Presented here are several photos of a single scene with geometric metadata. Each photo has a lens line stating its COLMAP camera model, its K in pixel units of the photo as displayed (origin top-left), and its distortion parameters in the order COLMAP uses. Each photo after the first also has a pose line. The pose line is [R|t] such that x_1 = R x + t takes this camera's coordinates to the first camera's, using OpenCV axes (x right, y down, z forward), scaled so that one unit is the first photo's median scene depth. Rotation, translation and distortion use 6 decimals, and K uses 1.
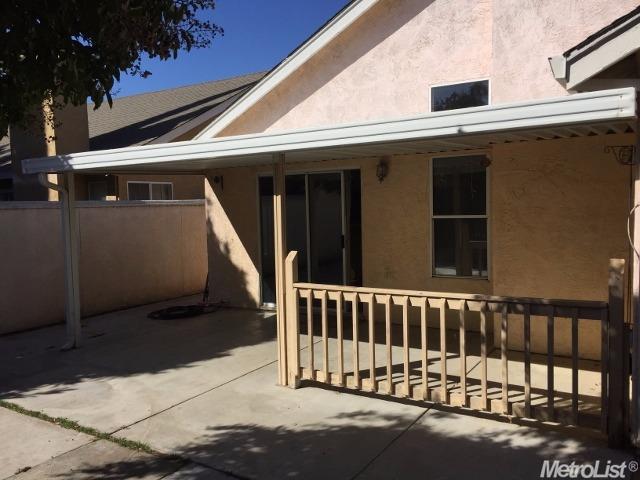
lens RADIAL K [[543.6, 0, 324.3], [0, 543.6, 233.8], [0, 0, 1]] dist [0.103412, -0.129171]
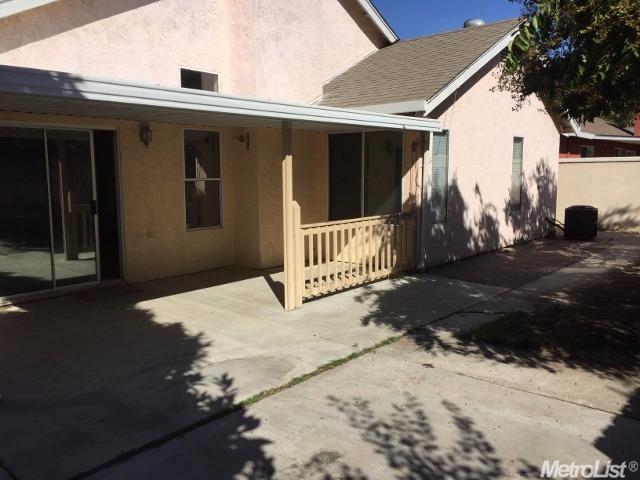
lens RADIAL K [[536.8, 0, 320.0], [0, 536.8, 240.0], [0, 0, 1]] dist [0.026570, -0.015416]
pose [[0.158117, -0.104300, 0.981896, -1.071797], [0.065895, 0.993303, 0.094901, 0.008584], [-0.985219, 0.049696, 0.163931, 0.631045]]
